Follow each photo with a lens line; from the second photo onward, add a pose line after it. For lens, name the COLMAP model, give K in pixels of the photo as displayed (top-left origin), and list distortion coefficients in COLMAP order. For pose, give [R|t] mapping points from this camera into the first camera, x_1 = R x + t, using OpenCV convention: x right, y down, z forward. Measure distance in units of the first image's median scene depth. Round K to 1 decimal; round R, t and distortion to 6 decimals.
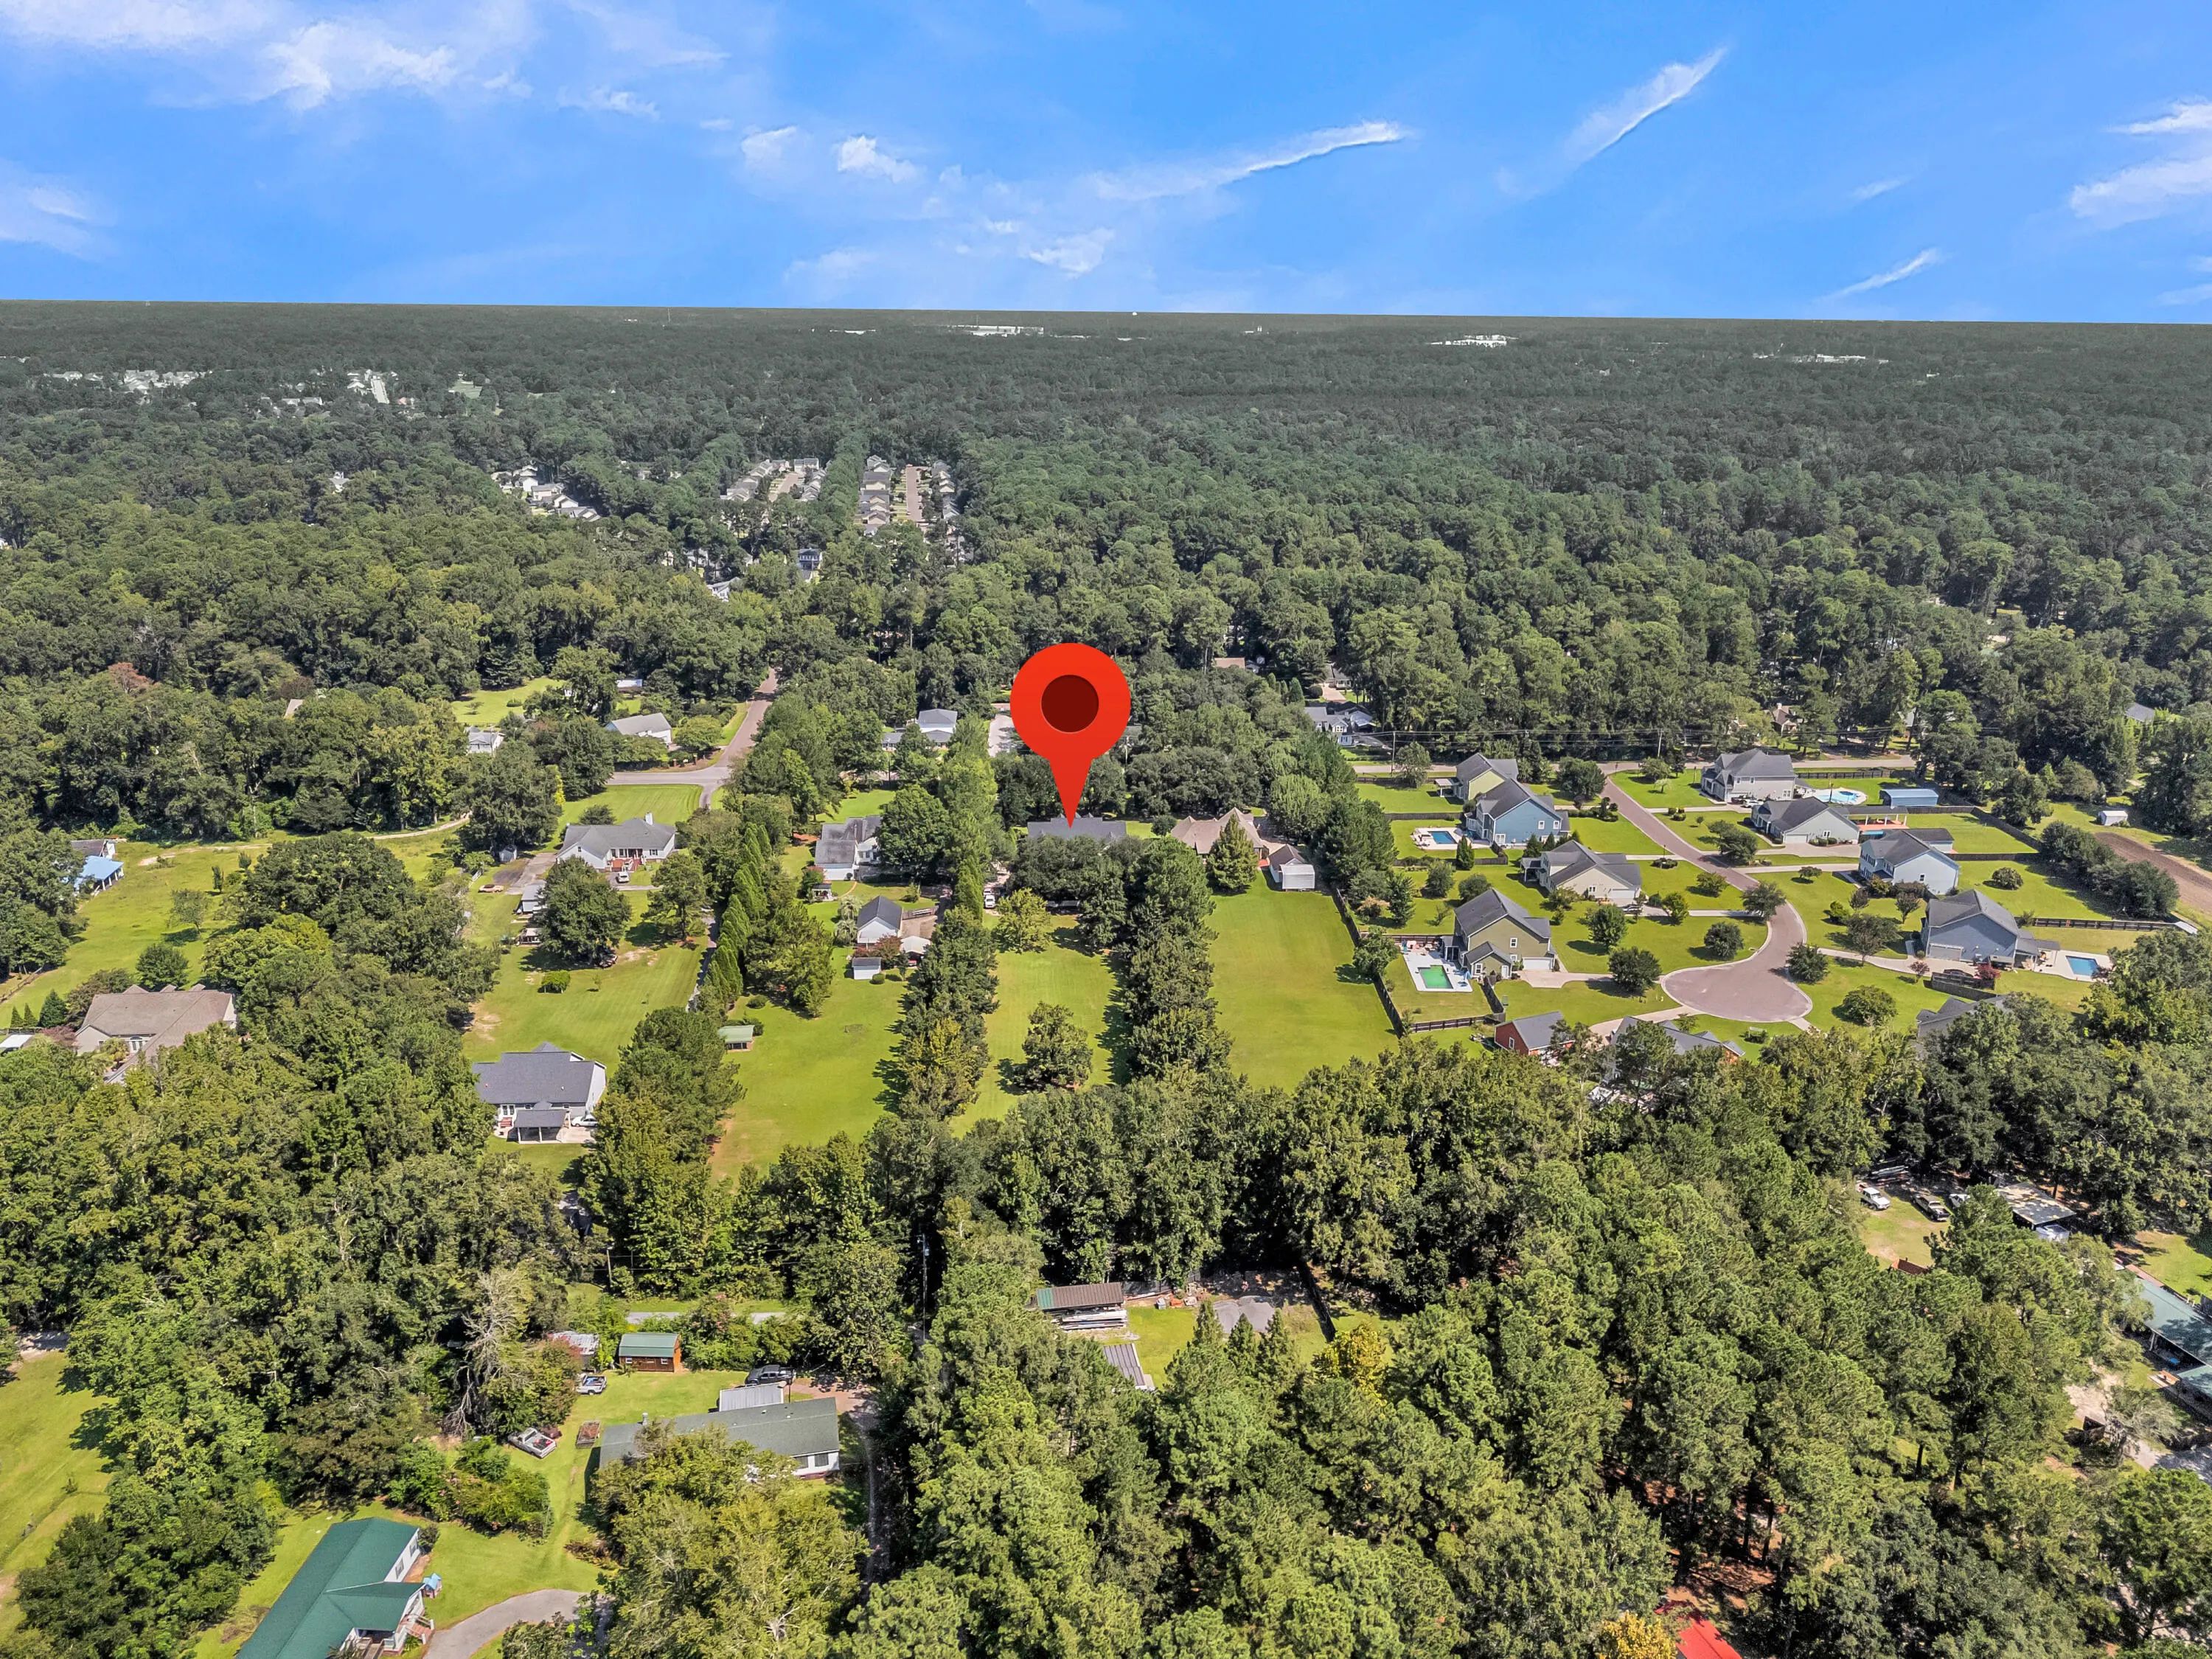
lens RADIAL K [[1660.6, 0, 1114.1], [0, 1660.6, 820.0], [0, 0, 1]] dist [0.068604, -0.055575]
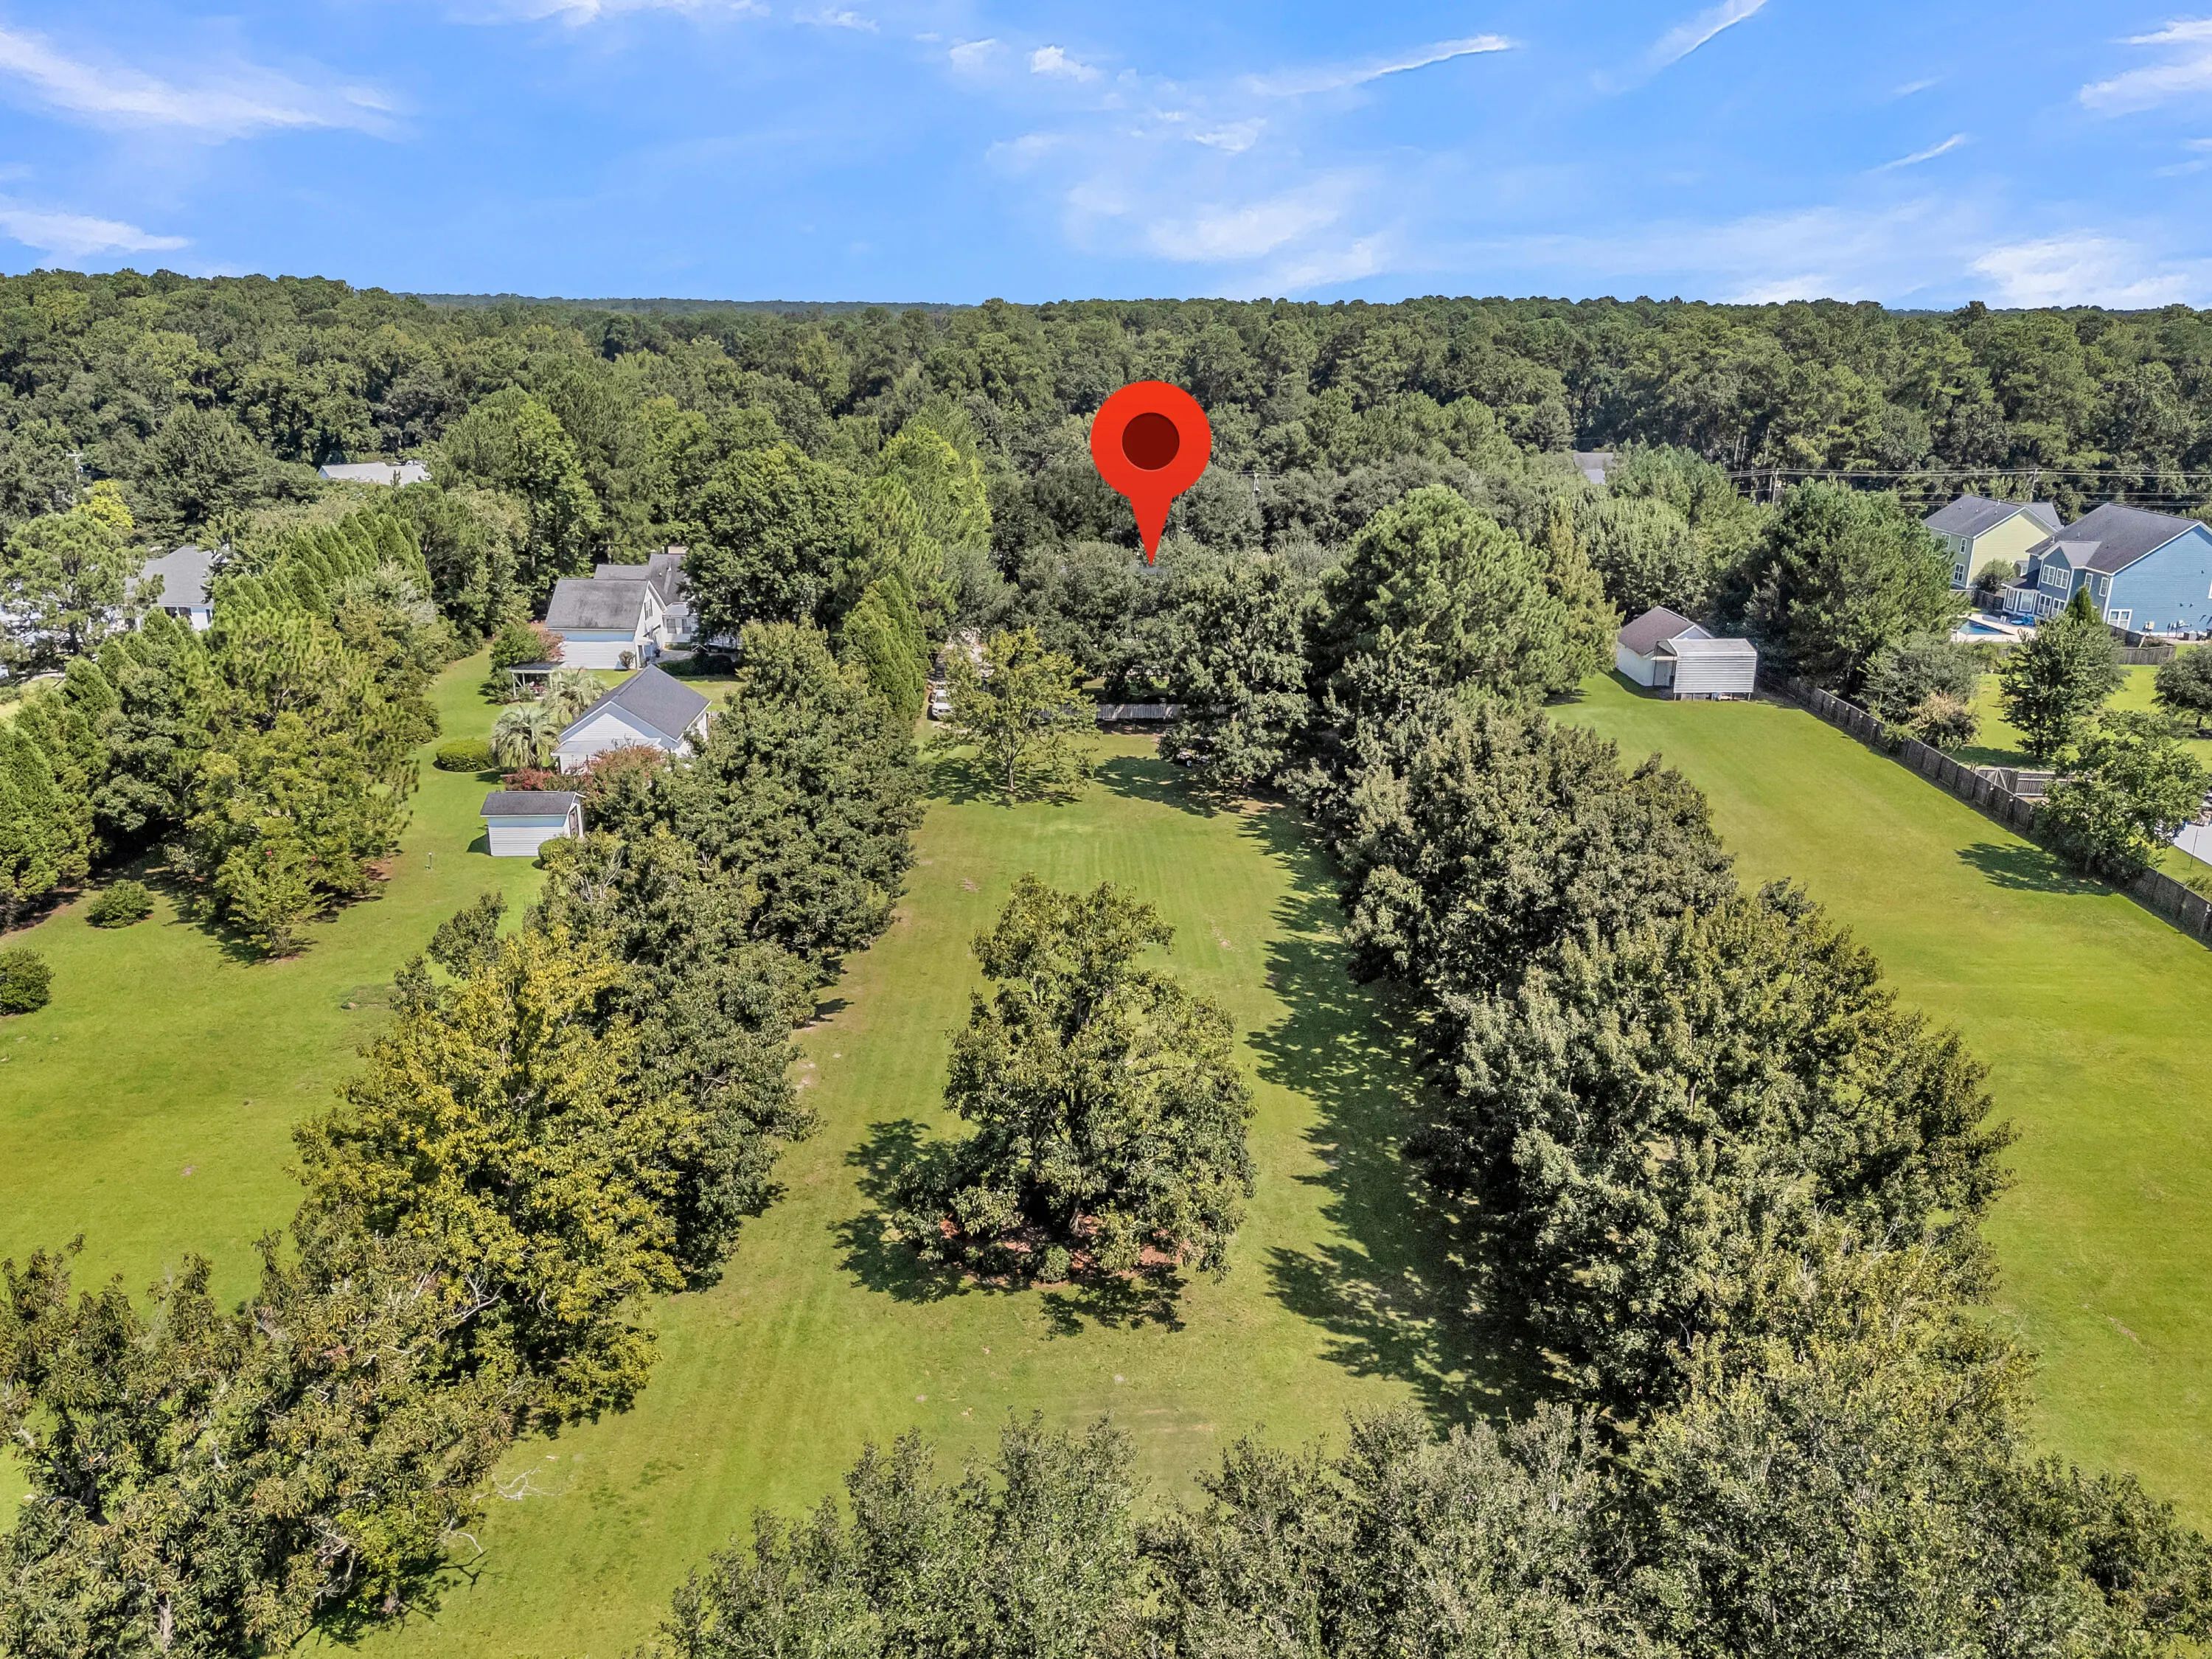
lens RADIAL K [[1660.6, 0, 1114.1], [0, 1660.6, 820.0], [0, 0, 1]] dist [0.068604, -0.055575]
pose [[0.999153, 0.014488, -0.038513, -0.019898], [-0.014900, 0.999834, -0.010441, 0.085937], [0.038355, 0.011006, 0.999204, 0.644832]]
